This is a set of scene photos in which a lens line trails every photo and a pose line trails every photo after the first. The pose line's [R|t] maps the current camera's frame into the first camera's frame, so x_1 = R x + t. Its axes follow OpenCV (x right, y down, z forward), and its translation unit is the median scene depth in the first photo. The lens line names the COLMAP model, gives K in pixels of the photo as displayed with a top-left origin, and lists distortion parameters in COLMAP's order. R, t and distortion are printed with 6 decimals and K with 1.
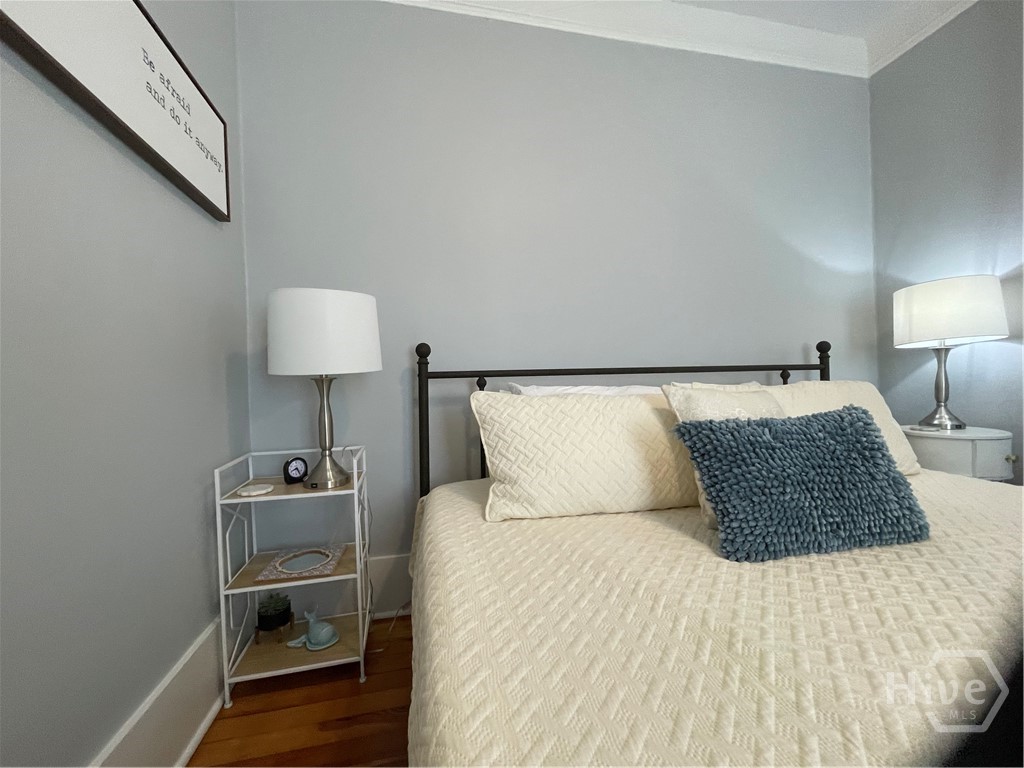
lens RADIAL K [[412.4, 0, 513.3], [0, 412.4, 383.7], [0, 0, 1]] dist [-0.003151, -0.000299]
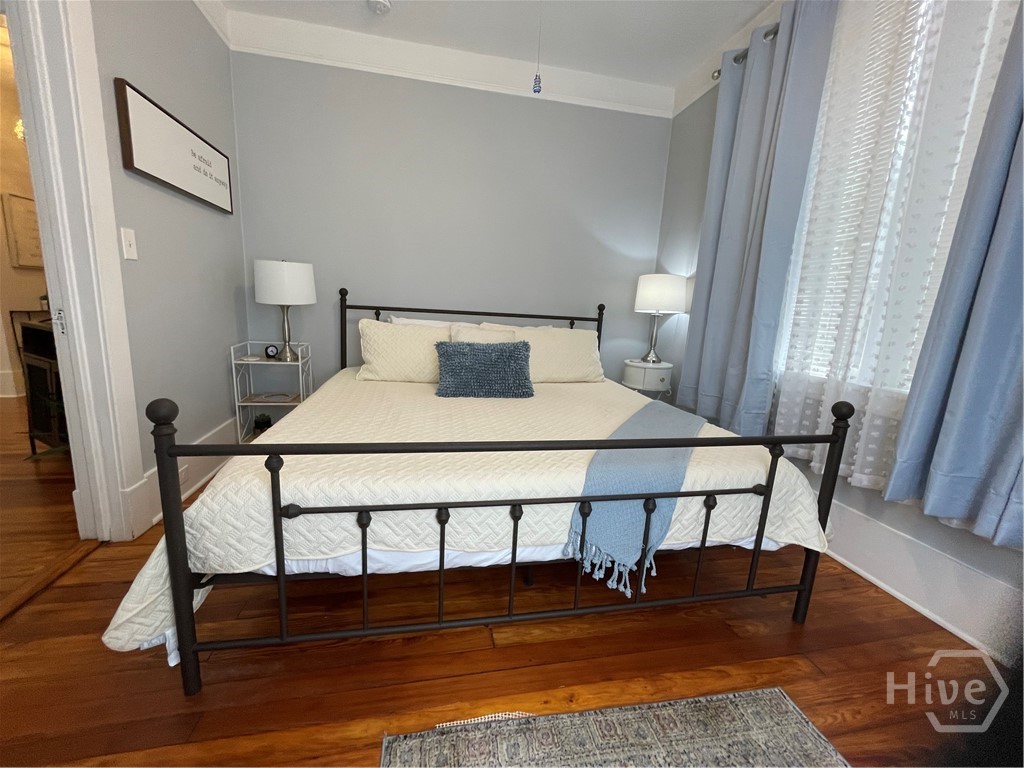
lens RADIAL K [[412.4, 0, 513.3], [0, 412.4, 383.7], [0, 0, 1]] dist [-0.003151, -0.000299]
pose [[0.996505, 0.083499, -0.002190, 0.632311], [-0.081721, 0.980039, 0.181231, -0.089068], [0.017279, -0.180419, 0.983438, -0.930925]]
